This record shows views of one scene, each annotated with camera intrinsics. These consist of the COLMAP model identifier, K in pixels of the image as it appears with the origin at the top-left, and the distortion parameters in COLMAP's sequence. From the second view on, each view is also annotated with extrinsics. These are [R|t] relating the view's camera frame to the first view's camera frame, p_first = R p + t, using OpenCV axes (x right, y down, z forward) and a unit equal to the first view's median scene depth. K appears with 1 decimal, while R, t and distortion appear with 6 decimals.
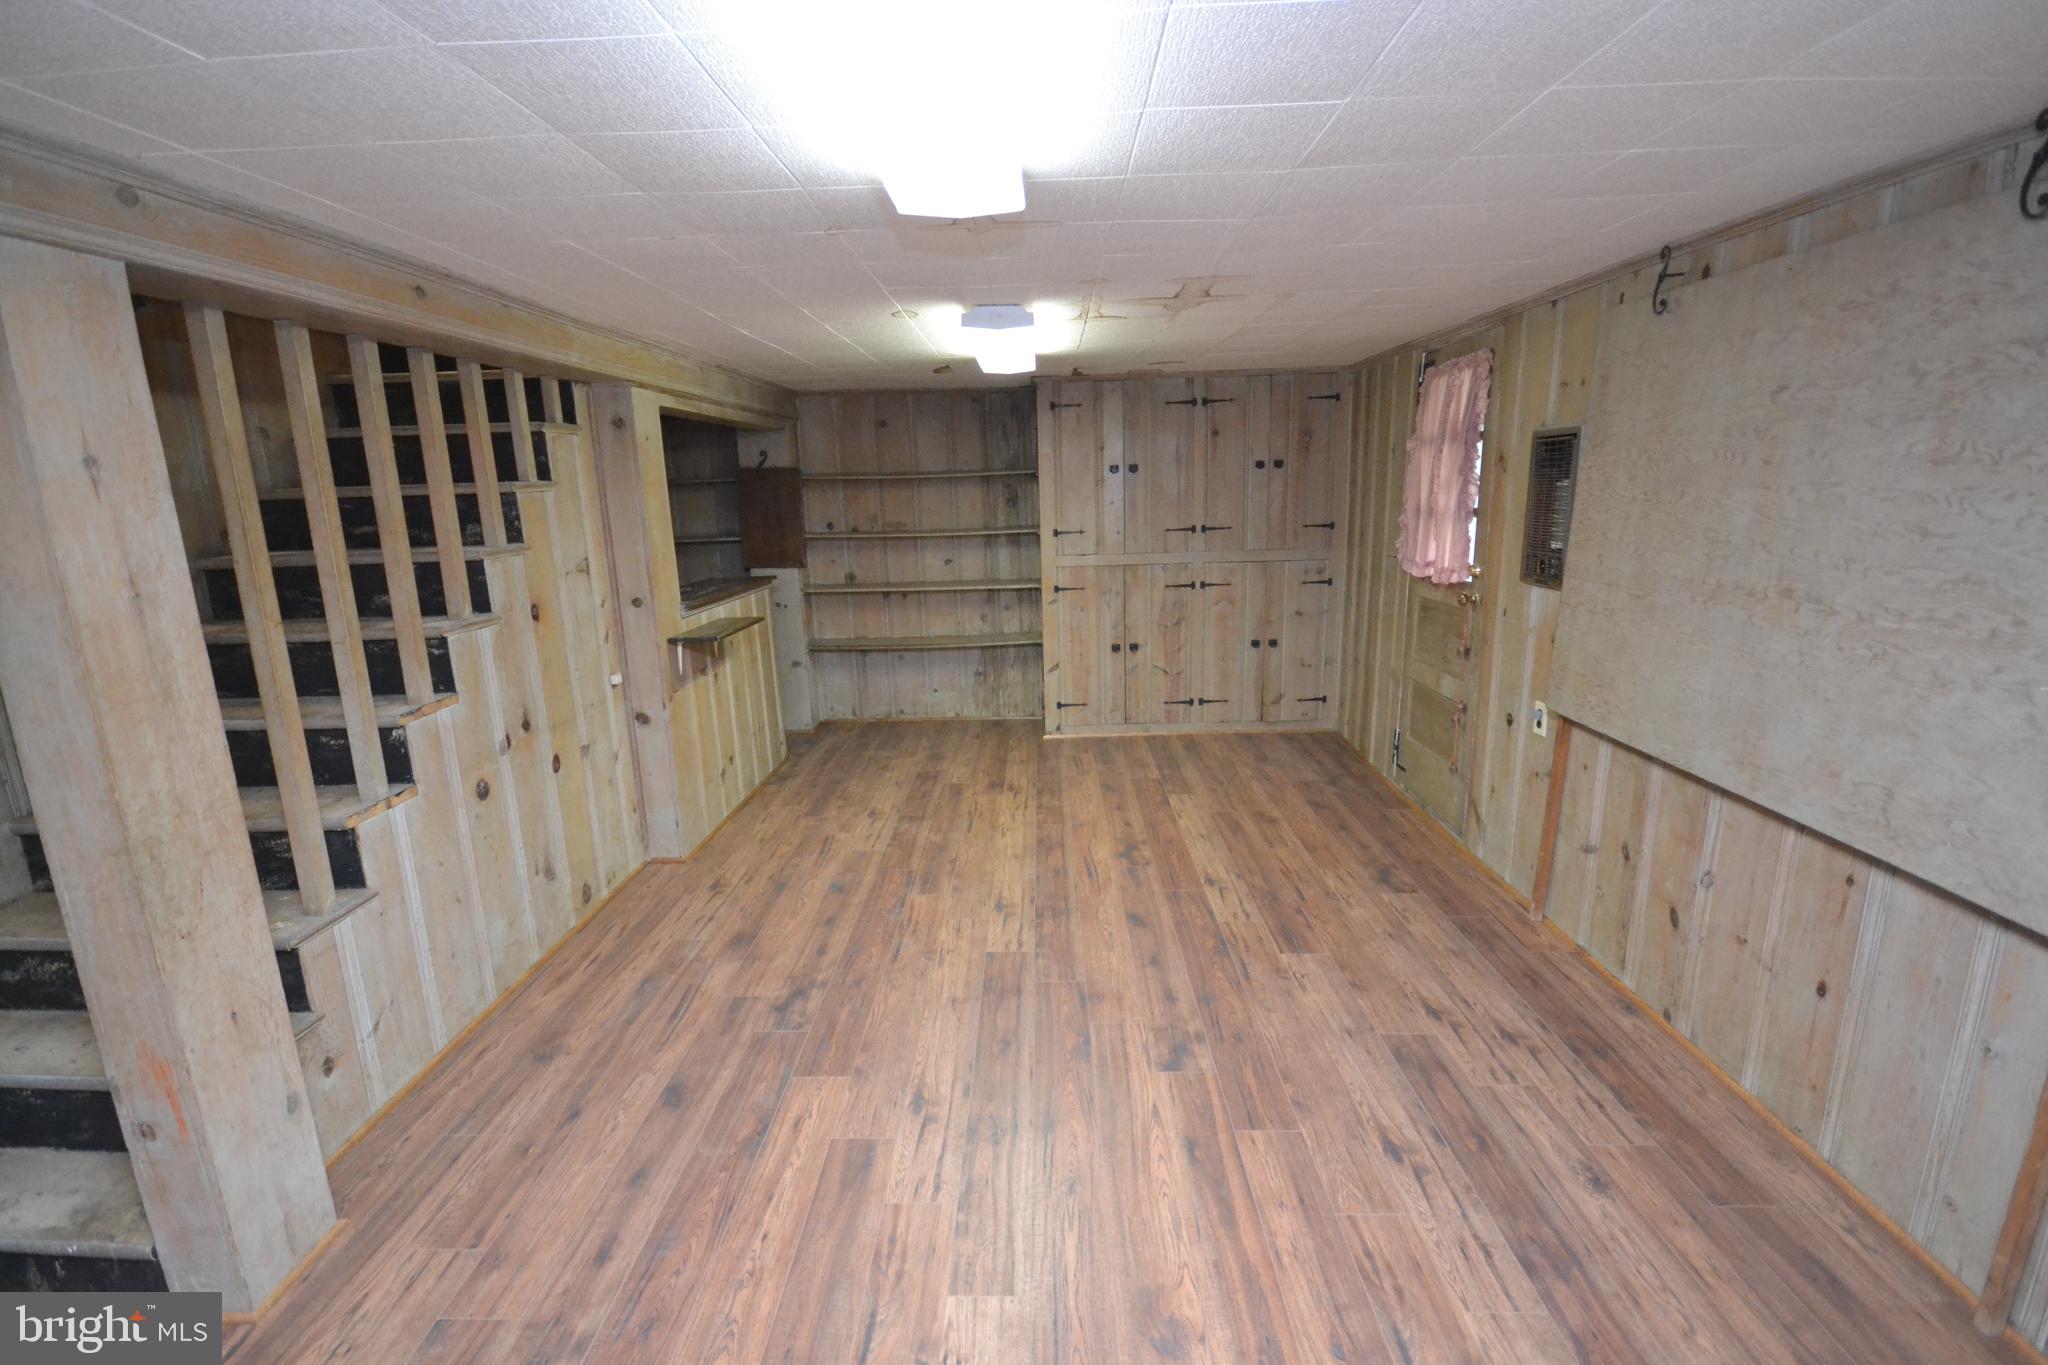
lens RADIAL K [[909.2, 0, 1020.7], [0, 909.2, 684.4], [0, 0, 1]] dist [0.000681, -0.003902]
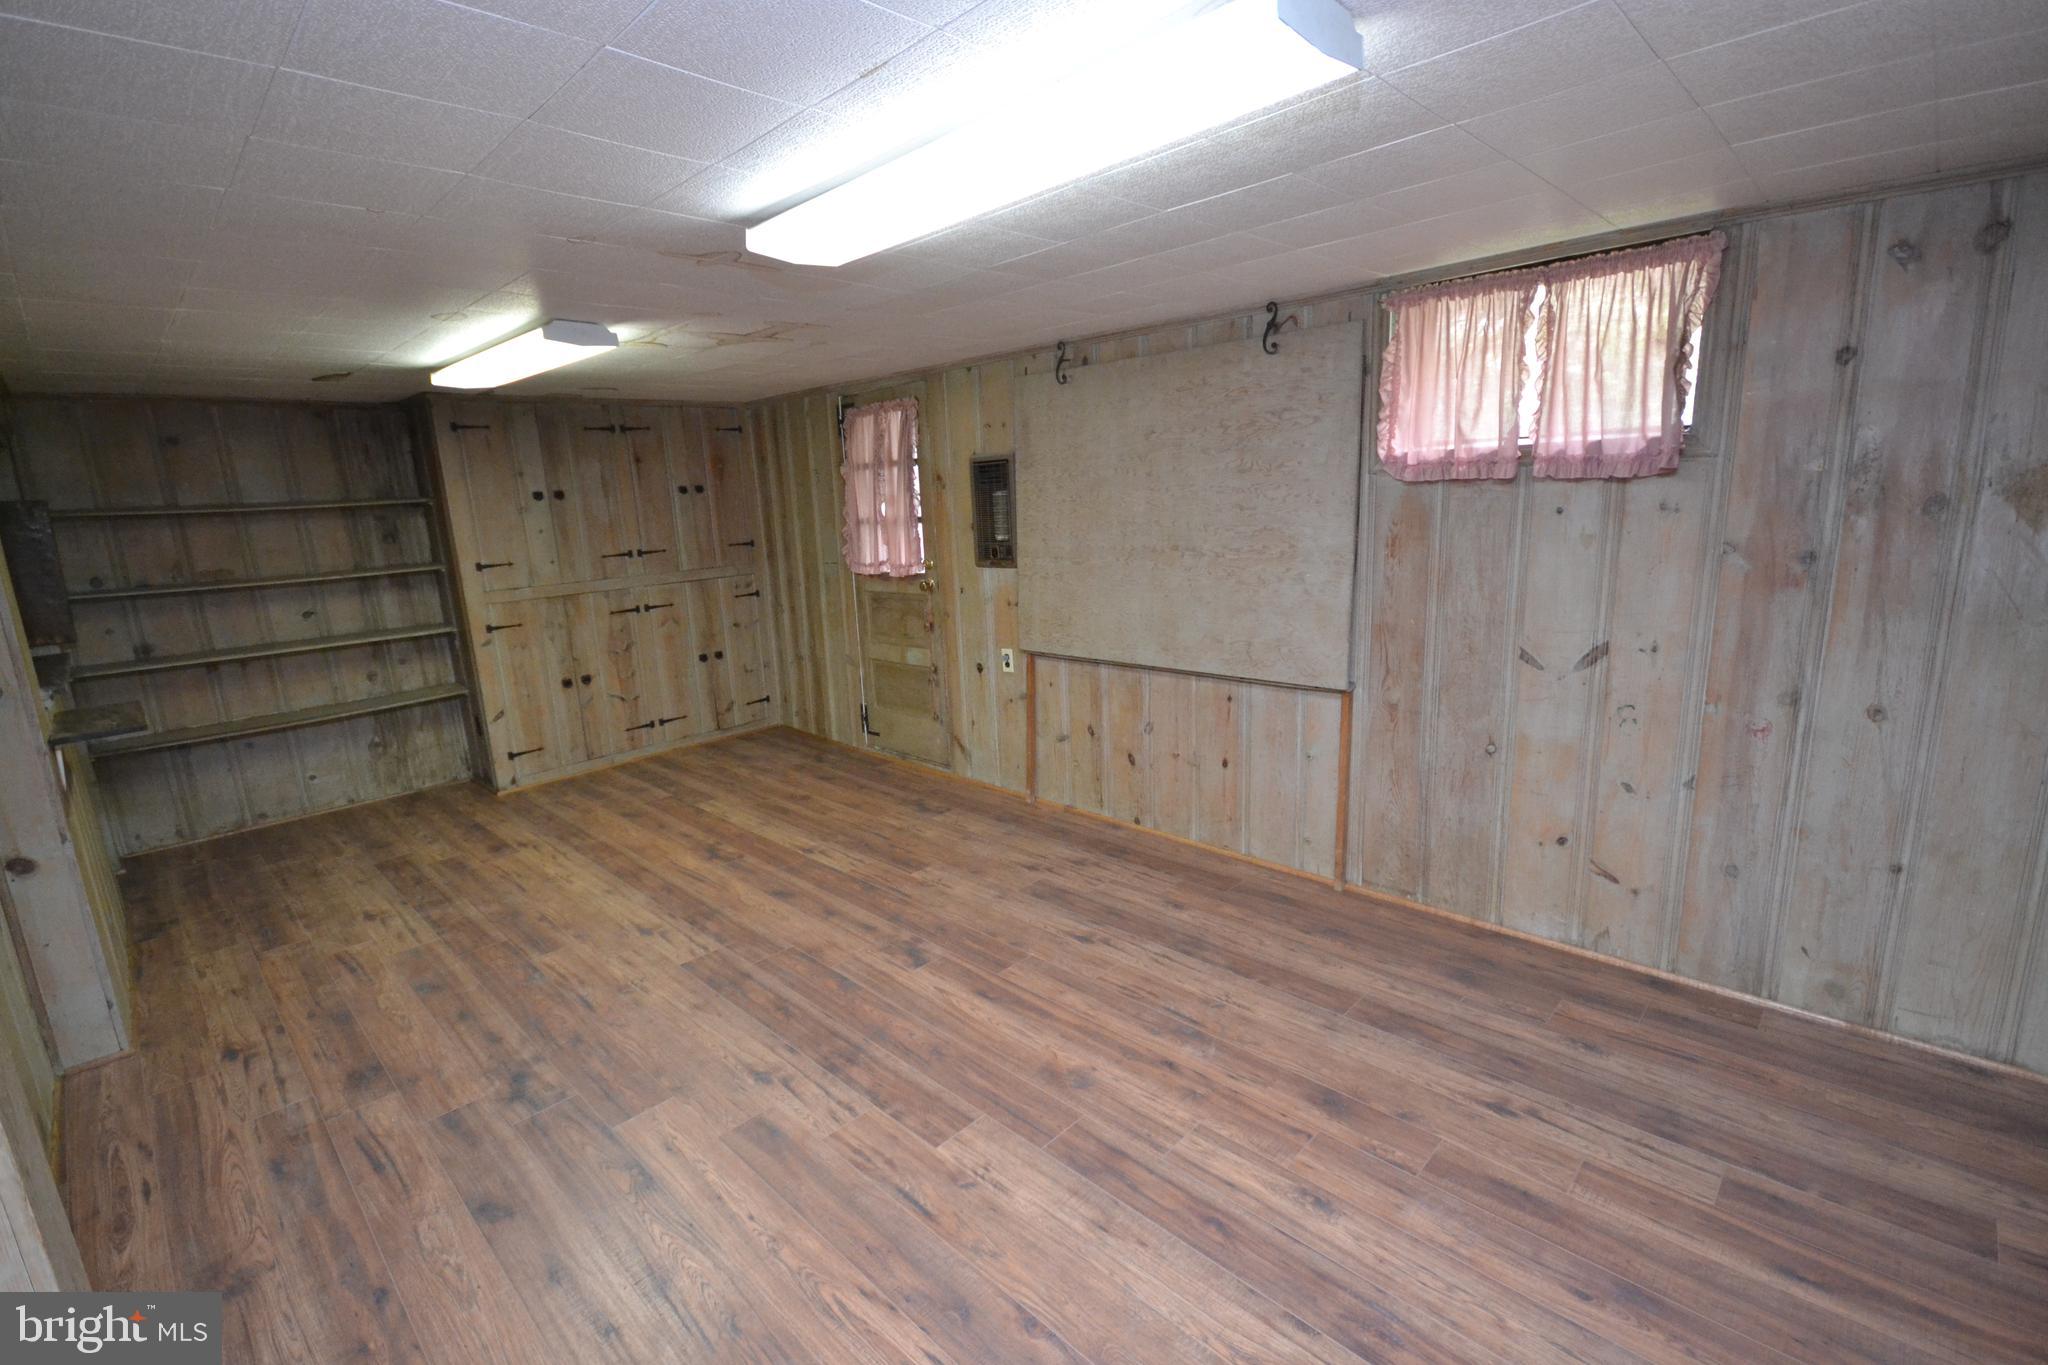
lens RADIAL K [[909.2, 0, 1018.9], [0, 909.2, 686.8], [0, 0, 1]] dist [0.000681, -0.003902]
pose [[0.681219, -0.161535, 0.714036, -0.421253], [0.187884, 0.981261, 0.042740, 0.020210], [-0.707559, 0.105040, 0.698804, 0.004898]]
